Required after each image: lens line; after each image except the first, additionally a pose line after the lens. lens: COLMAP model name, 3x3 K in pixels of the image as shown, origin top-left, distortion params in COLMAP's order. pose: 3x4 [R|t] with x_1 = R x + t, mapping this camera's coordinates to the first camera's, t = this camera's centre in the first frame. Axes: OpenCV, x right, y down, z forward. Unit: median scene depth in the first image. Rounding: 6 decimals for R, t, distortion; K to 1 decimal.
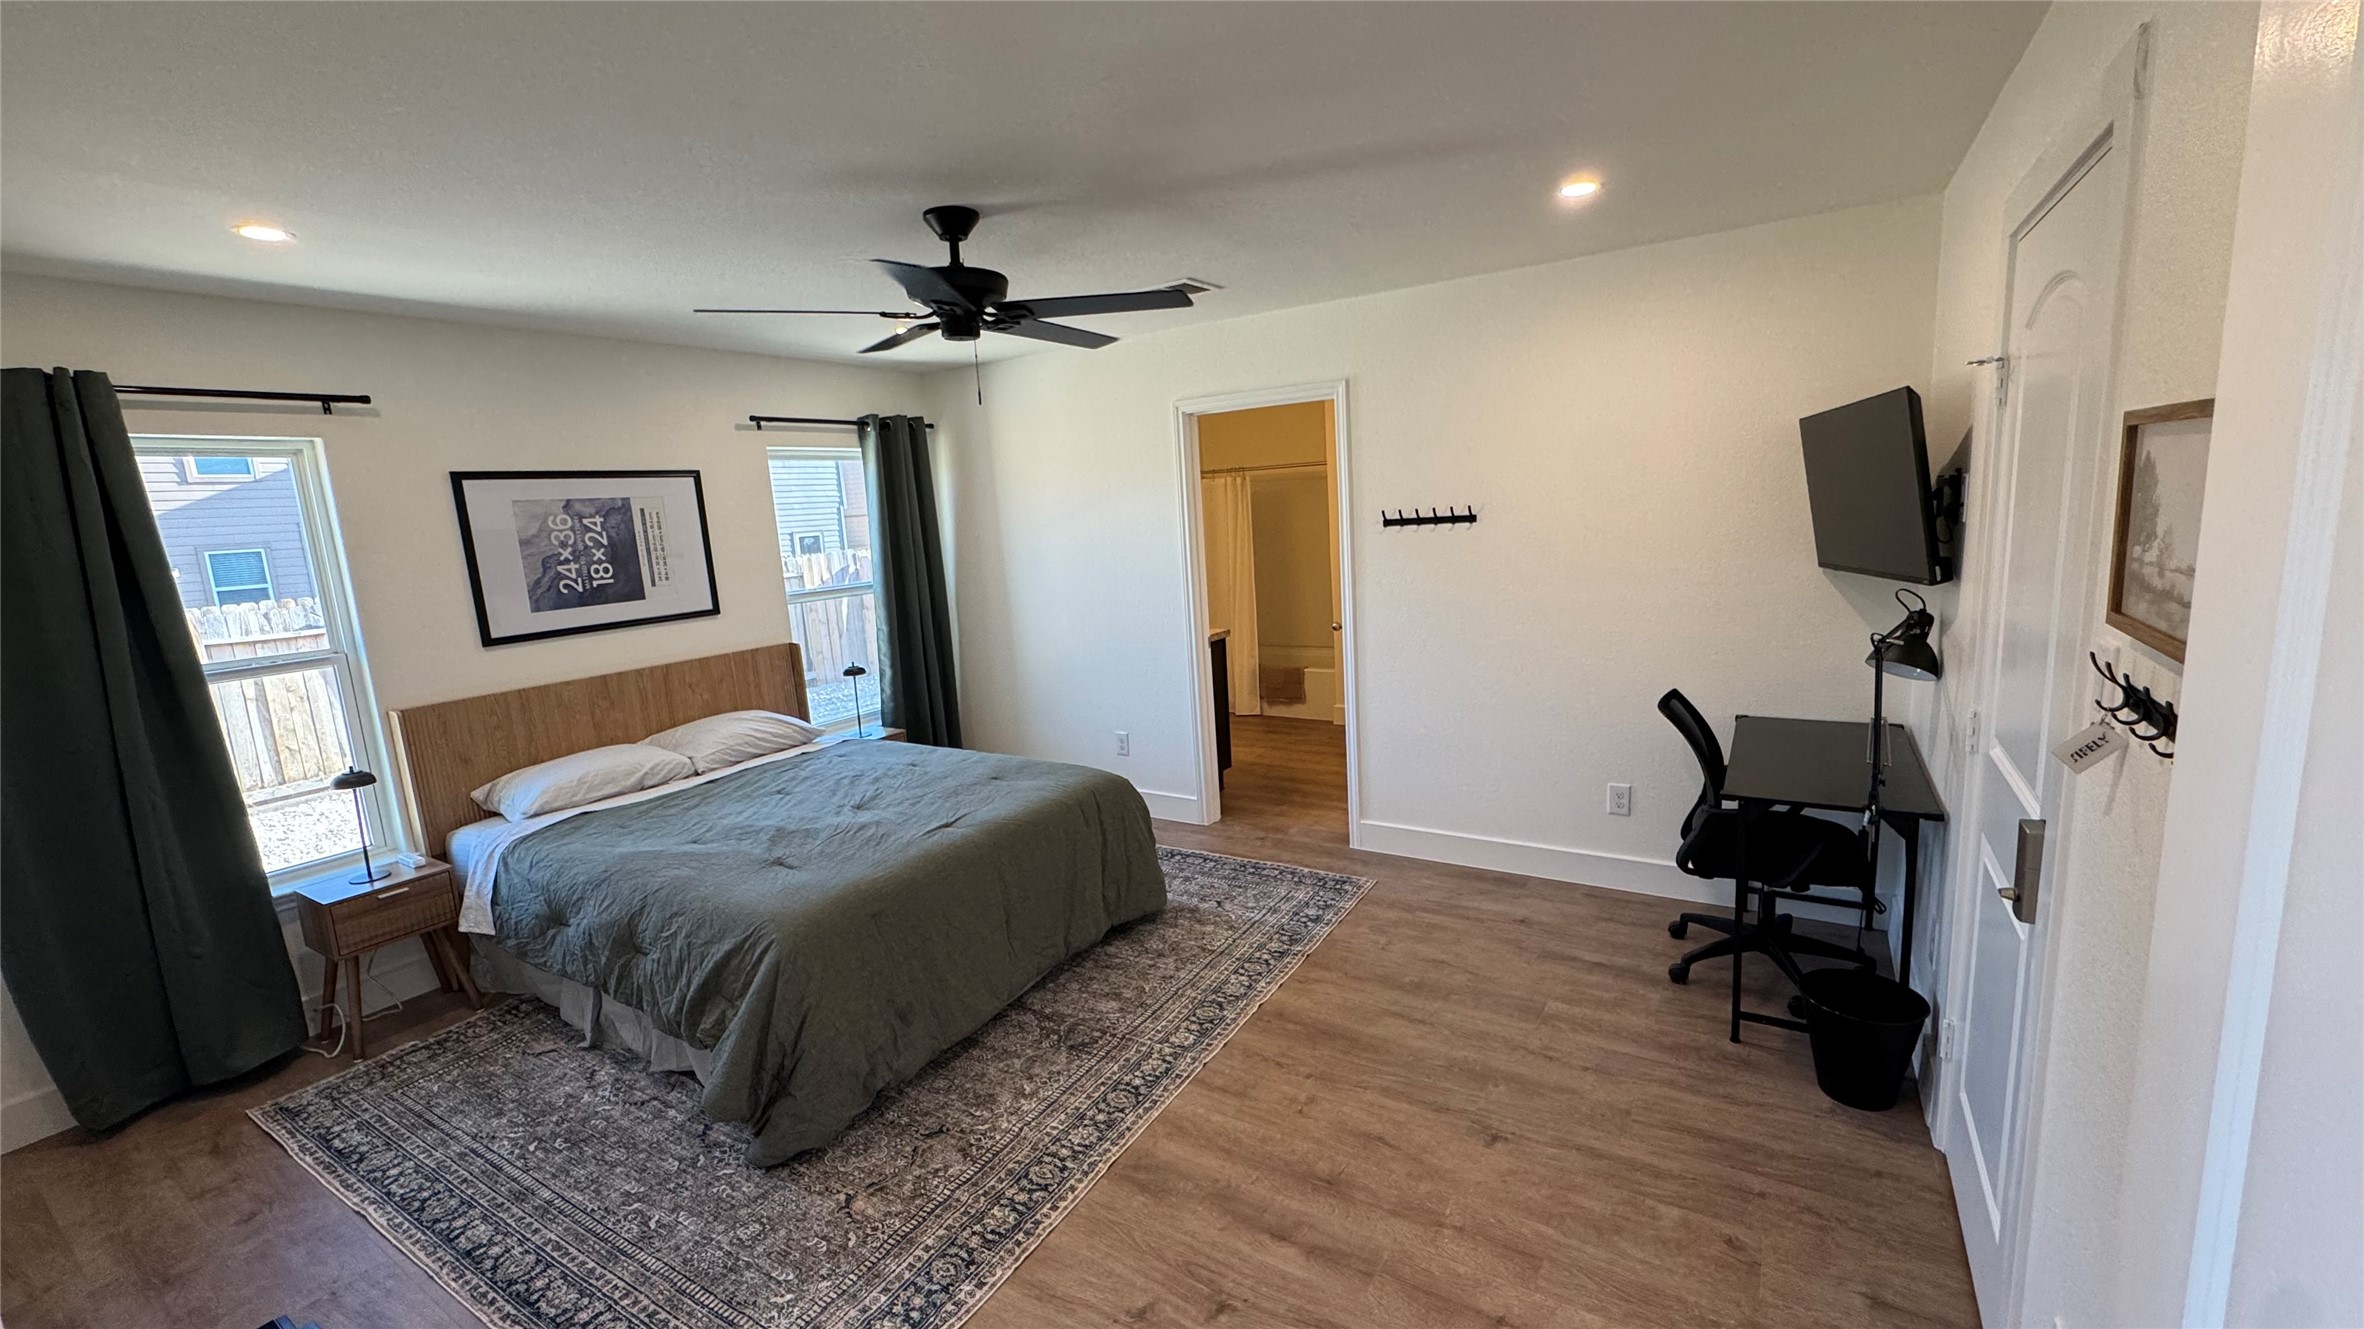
lens RADIAL K [[944.8, 0, 1184.6], [0, 944.8, 657.8], [0, 0, 1]] dist [0.001033, -0.000797]
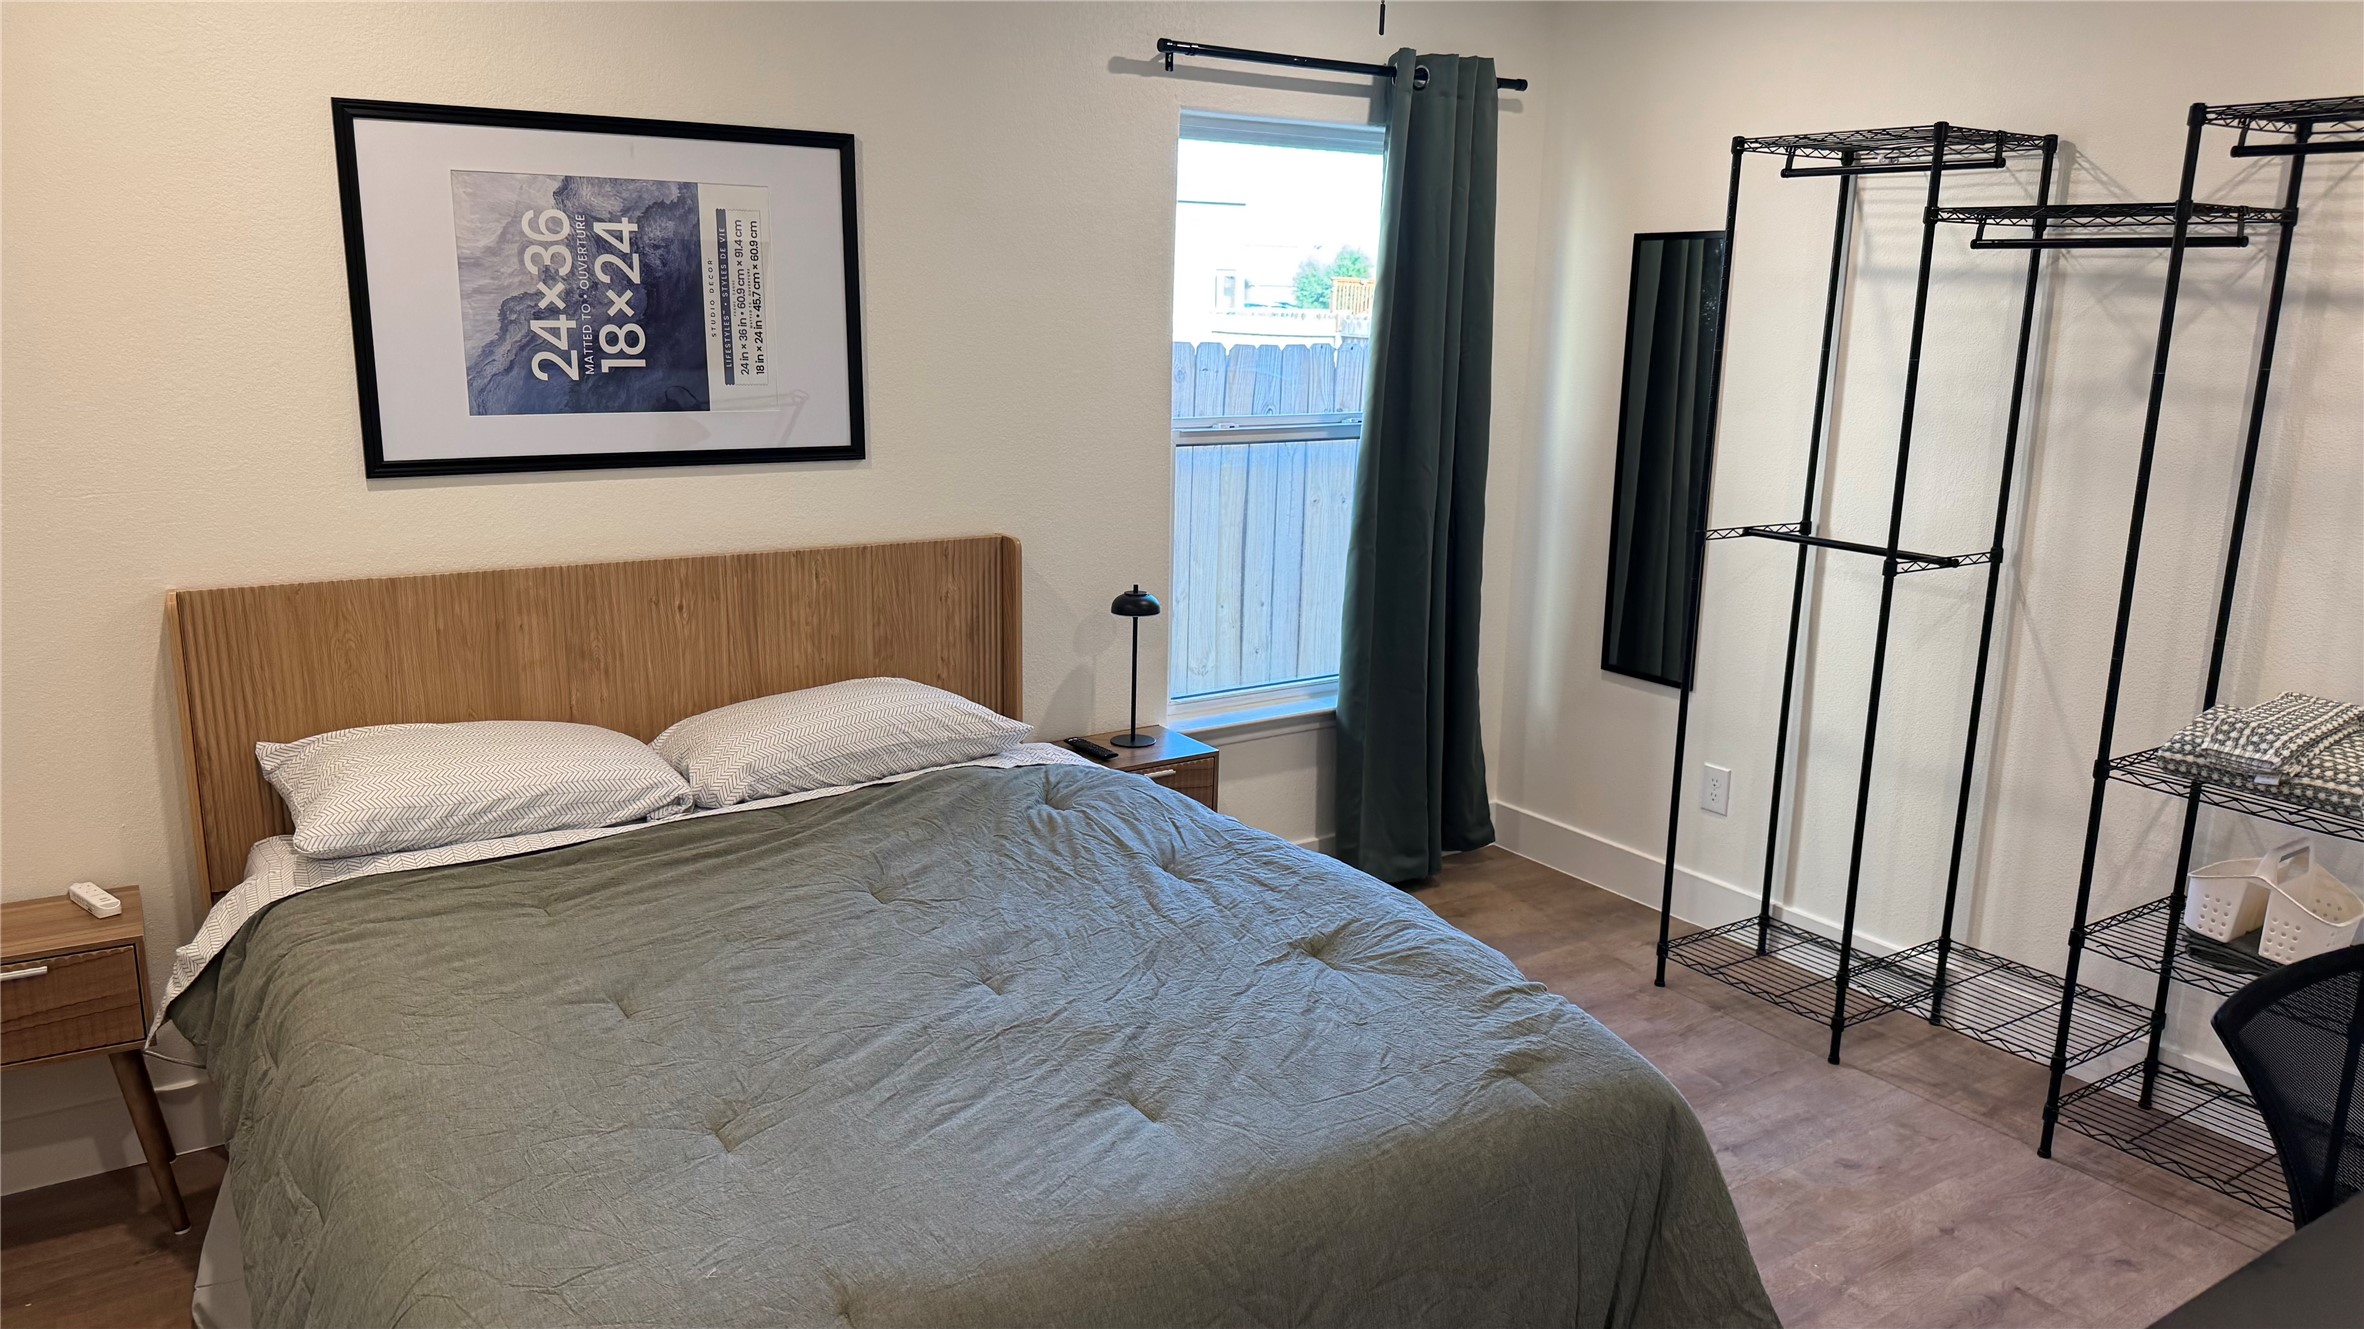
lens RADIAL K [[1790.0, 0, 1216.7], [0, 1790.0, 717.6], [0, 0, 1]] dist [0.010399, -0.015309]
pose [[0.899935, 0.185355, -0.394664, 0.028452], [-0.148495, 0.981325, 0.122274, -0.060758], [0.409958, -0.051433, 0.910653, 0.308590]]
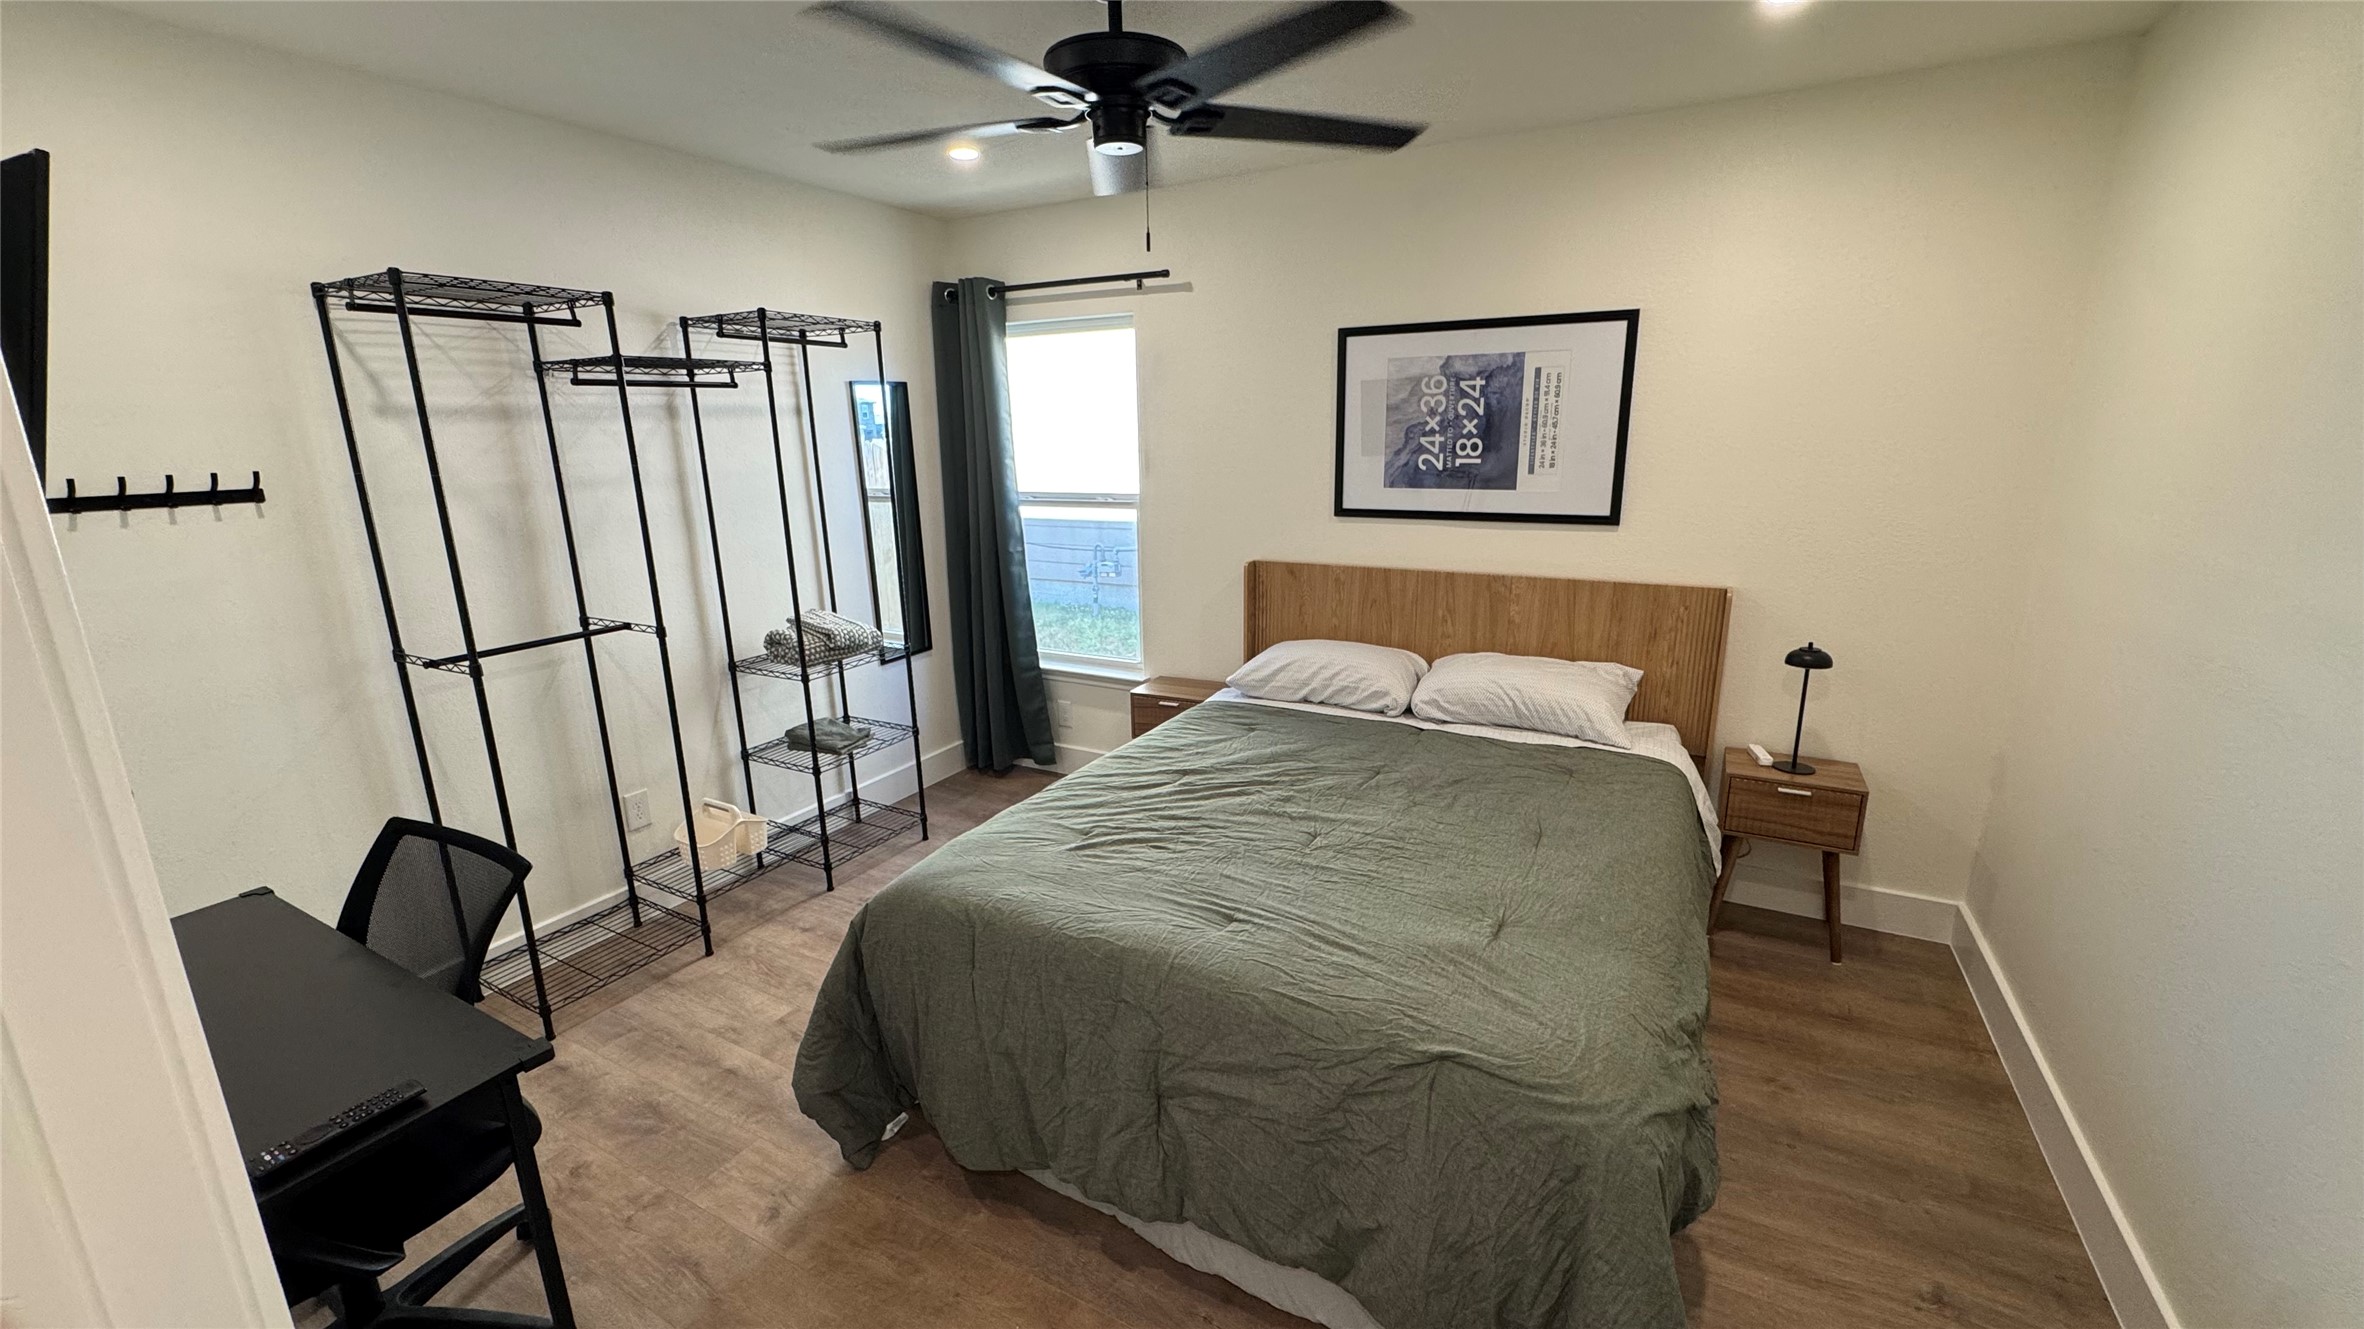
lens RADIAL K [[944.8, 0, 1180.2], [0, 944.8, 667.2], [0, 0, 1]] dist [0.001033, -0.000797]
pose [[0.029151, 0.323769, -0.945687, 0.209740], [-0.136365, 0.938532, 0.317116, -0.138778], [0.990230, 0.119714, 0.071510, 0.718775]]
